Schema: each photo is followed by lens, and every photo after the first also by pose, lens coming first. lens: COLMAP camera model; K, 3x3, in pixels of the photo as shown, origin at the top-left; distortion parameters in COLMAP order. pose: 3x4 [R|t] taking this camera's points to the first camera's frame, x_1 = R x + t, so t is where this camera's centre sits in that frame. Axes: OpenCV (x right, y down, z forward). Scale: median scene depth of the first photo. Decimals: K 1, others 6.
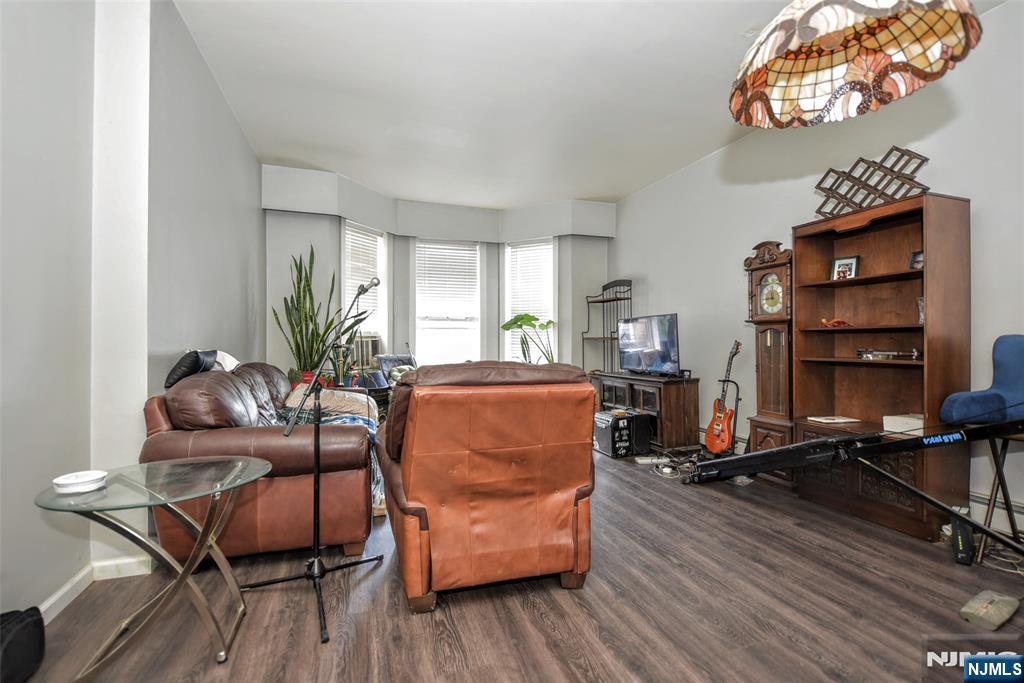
lens RADIAL K [[467.6, 0, 512.0], [0, 467.6, 341.5], [0, 0, 1]] dist [-0.000660, -0.000430]
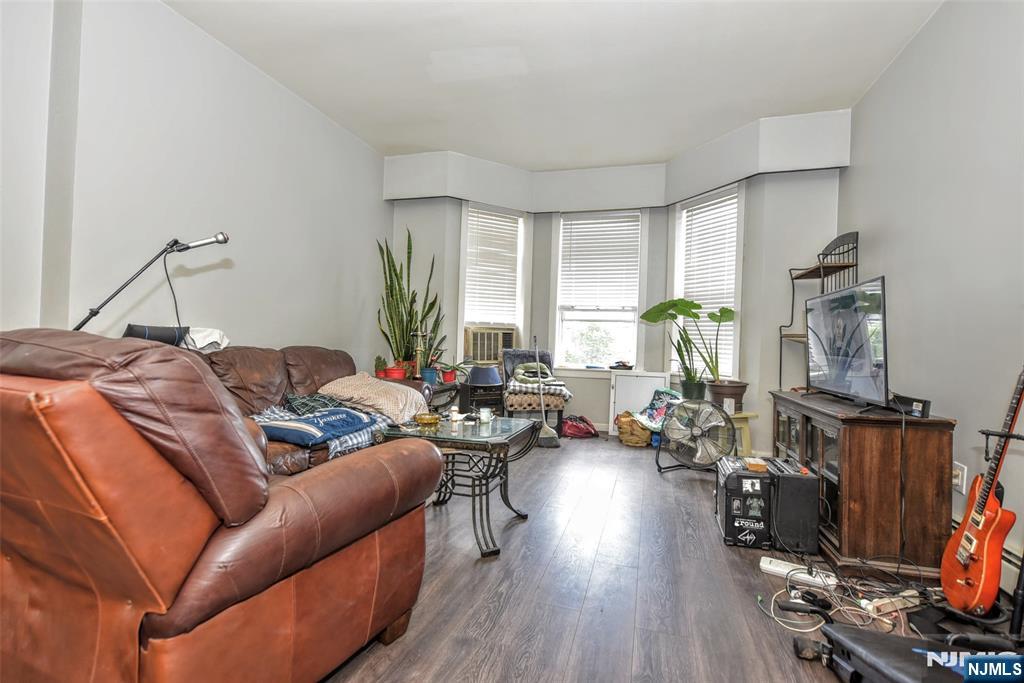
lens RADIAL K [[467.6, 0, 512.0], [0, 467.6, 341.5], [0, 0, 1]] dist [-0.000660, -0.000430]
pose [[0.800378, 0.023886, -0.599019, 0.328224], [-0.030735, 0.999527, -0.001210, 0.017203], [0.598707, 0.019380, 0.800734, 0.388651]]
